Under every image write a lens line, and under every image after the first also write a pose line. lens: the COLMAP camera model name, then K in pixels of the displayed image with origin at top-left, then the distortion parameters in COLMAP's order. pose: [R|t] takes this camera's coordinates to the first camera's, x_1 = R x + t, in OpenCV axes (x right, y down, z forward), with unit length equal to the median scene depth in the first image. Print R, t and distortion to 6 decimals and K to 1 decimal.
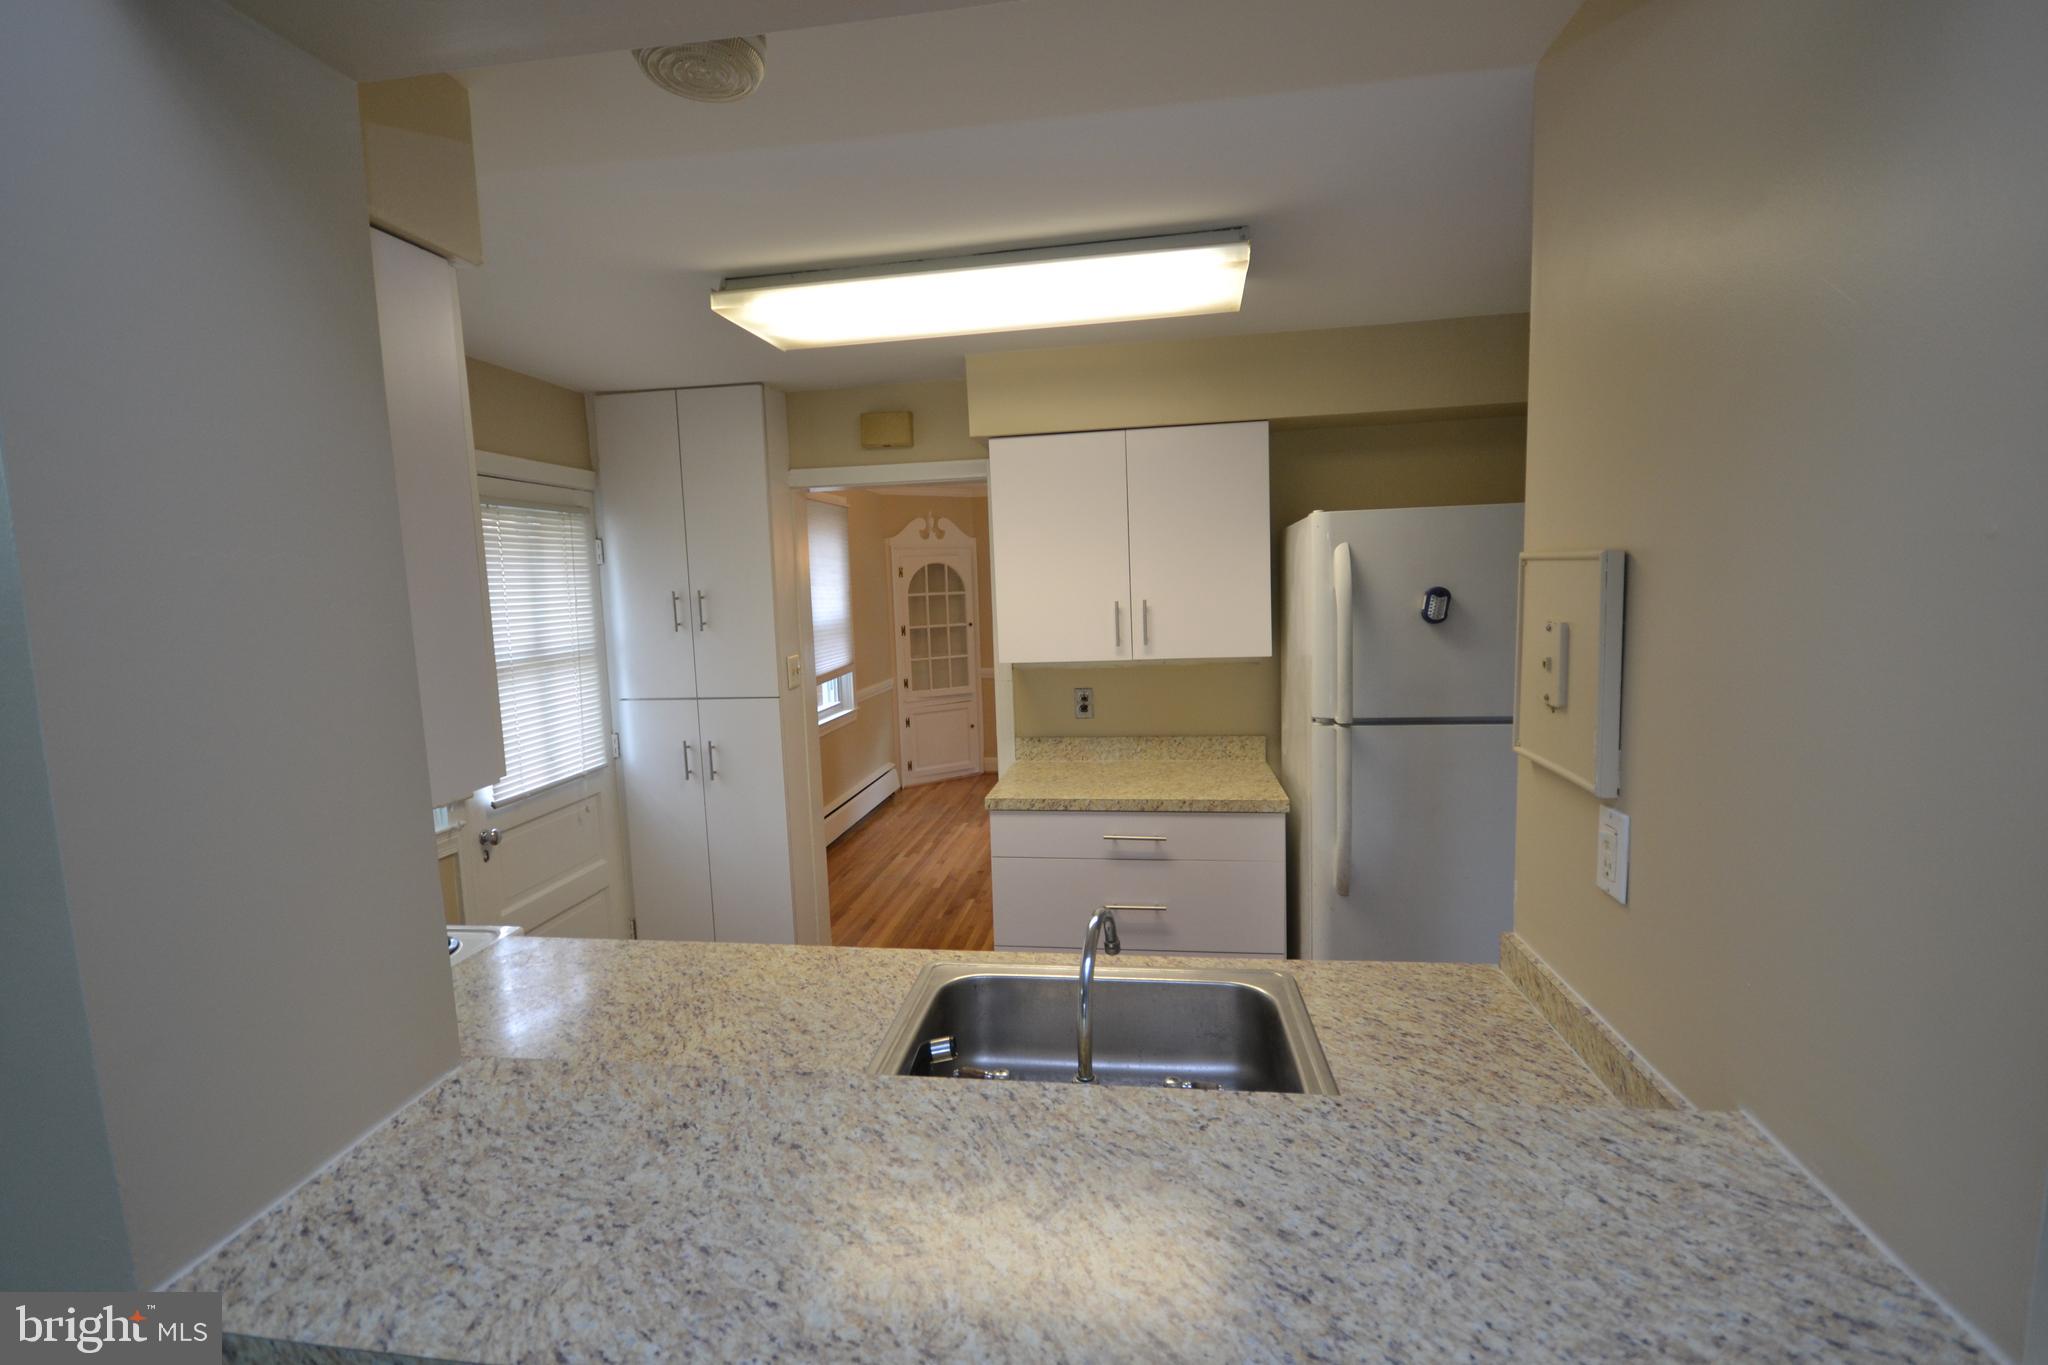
lens RADIAL K [[909.2, 0, 1026.8], [0, 909.2, 673.6], [0, 0, 1]] dist [0.000681, -0.003902]
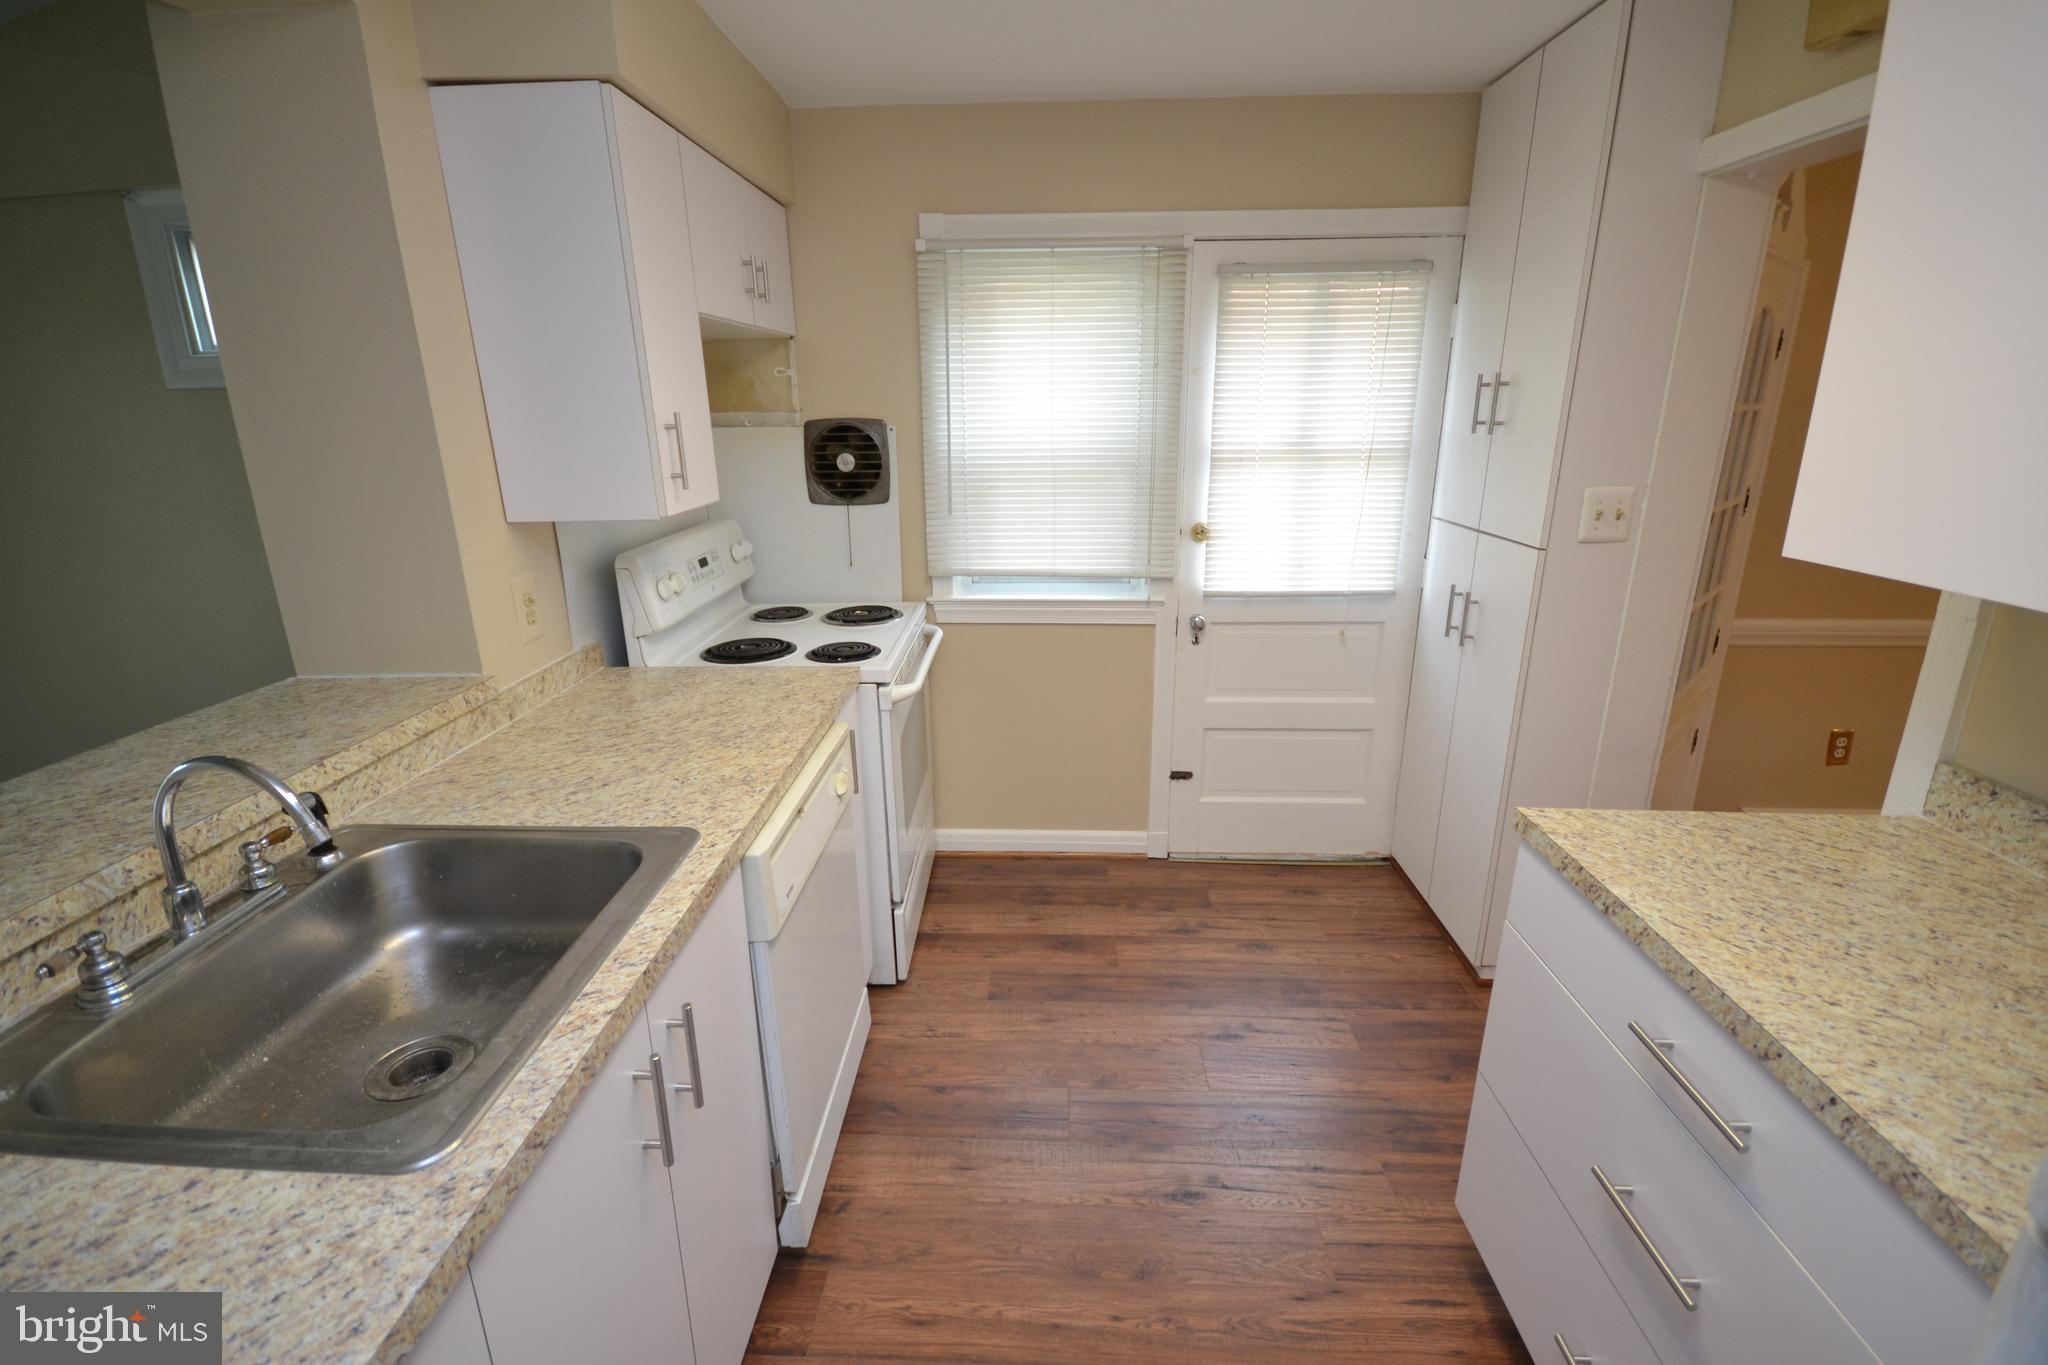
lens RADIAL K [[909.2, 0, 1018.5], [0, 909.2, 679.7], [0, 0, 1]] dist [0.000681, -0.003902]
pose [[0.095449, 0.318339, -0.943160, 0.320936], [-0.096945, 0.945954, 0.309471, -0.048710], [0.990702, 0.061896, 0.121152, 0.568317]]
